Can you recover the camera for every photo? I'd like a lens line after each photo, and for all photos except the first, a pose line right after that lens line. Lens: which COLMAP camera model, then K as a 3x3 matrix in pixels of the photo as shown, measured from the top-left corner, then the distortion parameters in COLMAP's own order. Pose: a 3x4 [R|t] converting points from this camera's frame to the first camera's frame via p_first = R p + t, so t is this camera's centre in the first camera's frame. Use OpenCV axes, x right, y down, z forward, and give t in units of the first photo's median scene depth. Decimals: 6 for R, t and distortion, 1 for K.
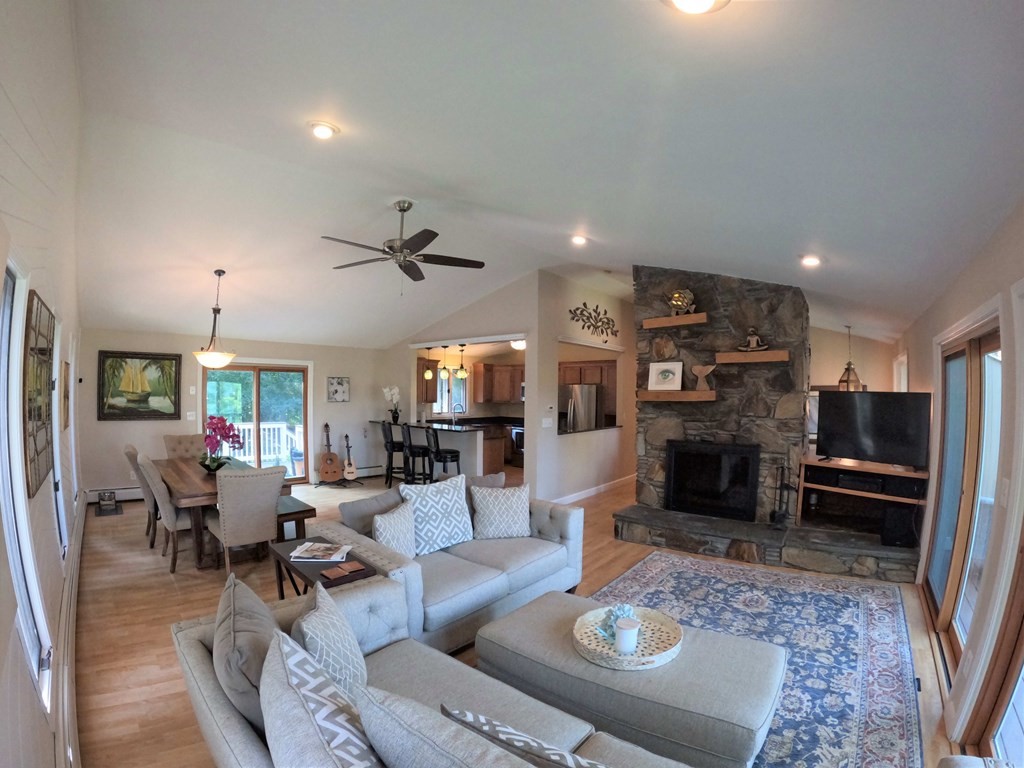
lens RADIAL K [[456.4, 0, 524.8], [0, 456.4, 373.4], [0, 0, 1]] dist [-0.226004, 0.044348]
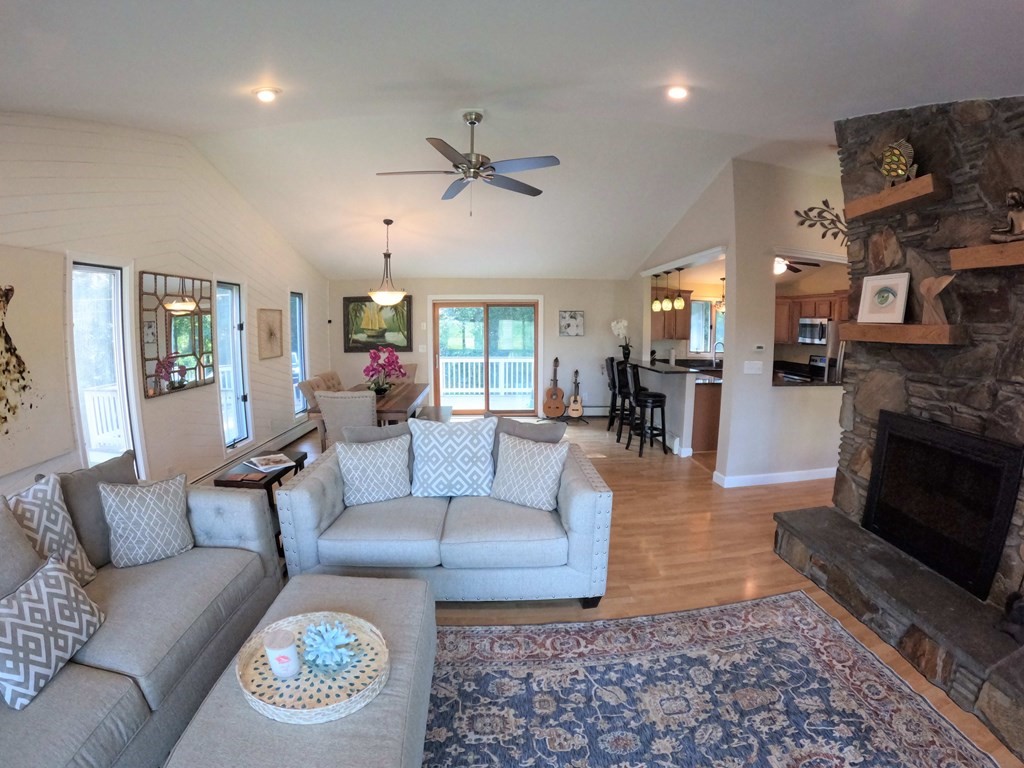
lens RADIAL K [[456.4, 0, 524.8], [0, 456.4, 373.4], [0, 0, 1]] dist [-0.226004, 0.044348]
pose [[0.691326, 0.070674, -0.719079, 0.349002], [0.026455, 0.992062, 0.122938, 0.029305], [0.722059, -0.104014, 0.683968, 0.333667]]
